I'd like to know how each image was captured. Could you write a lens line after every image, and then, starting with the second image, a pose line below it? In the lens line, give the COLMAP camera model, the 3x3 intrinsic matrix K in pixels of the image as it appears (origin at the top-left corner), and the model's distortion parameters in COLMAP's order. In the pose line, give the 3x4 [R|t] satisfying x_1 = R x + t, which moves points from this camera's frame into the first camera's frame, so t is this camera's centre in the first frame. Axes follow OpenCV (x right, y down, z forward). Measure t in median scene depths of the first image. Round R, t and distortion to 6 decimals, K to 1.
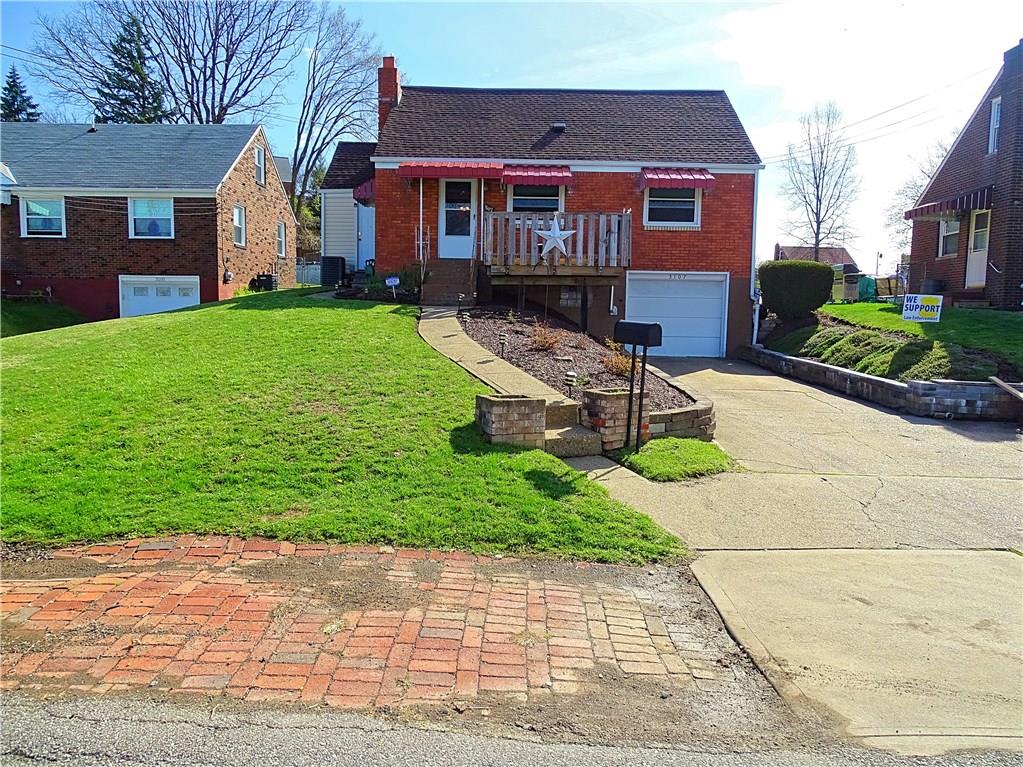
lens RADIAL K [[751.7, 0, 514.6], [0, 751.7, 382.7], [0, 0, 1]] dist [0.006614, 0.003618]
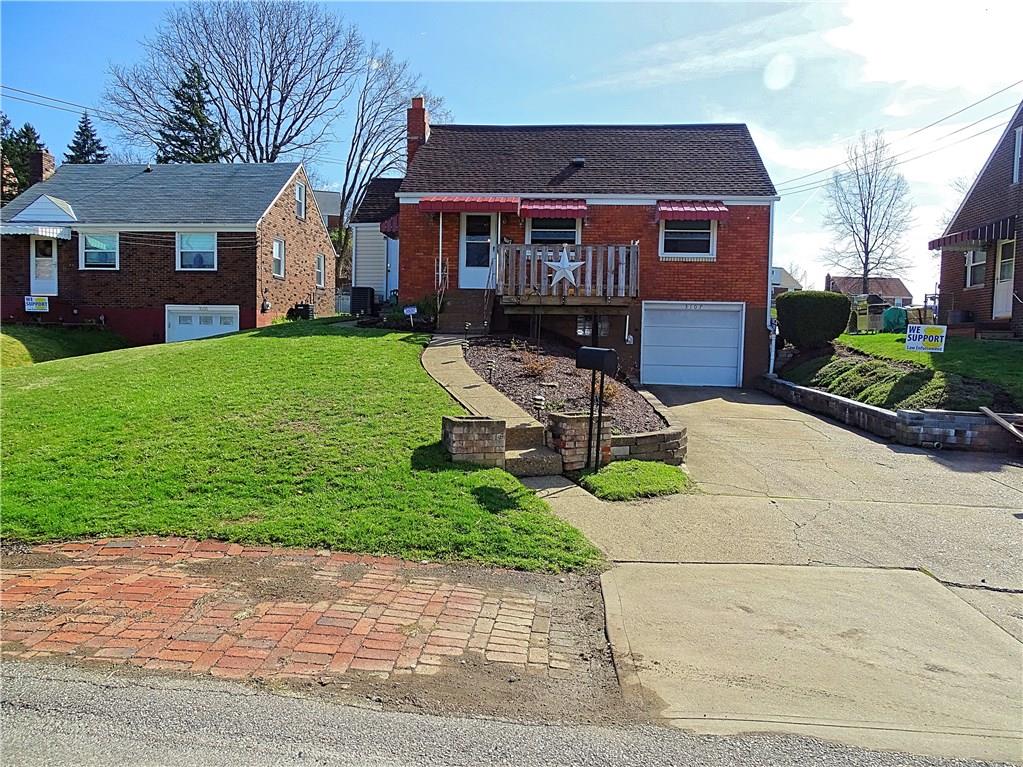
lens RADIAL K [[751.7, 0, 511.9], [0, 751.7, 383.3], [0, 0, 1]] dist [0.006614, 0.003618]
pose [[0.997283, 0.008638, -0.073157, 0.058071], [-0.011477, 0.999194, -0.038470, 0.004455], [0.072765, 0.039205, 0.996578, -0.026200]]
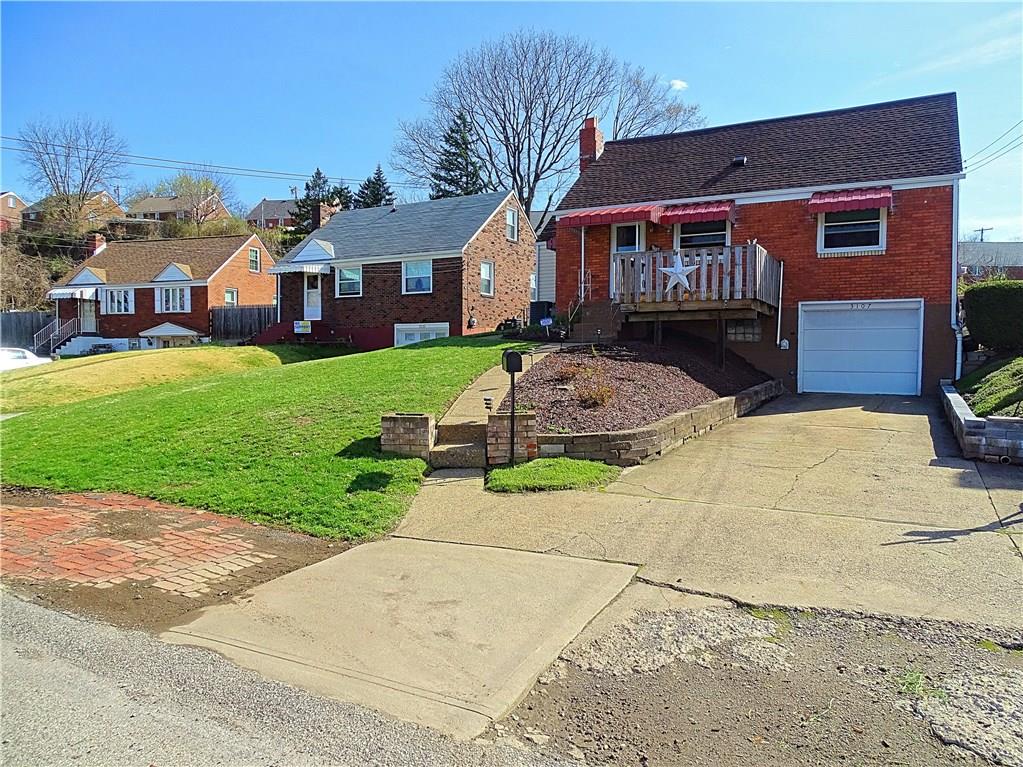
lens RADIAL K [[751.7, 0, 514.2], [0, 751.7, 381.0], [0, 0, 1]] dist [0.006614, 0.003618]
pose [[0.885323, 0.002684, -0.464969, 0.326073], [-0.029038, 0.998351, -0.049527, 0.009197], [0.464069, 0.057349, 0.883941, 0.002720]]
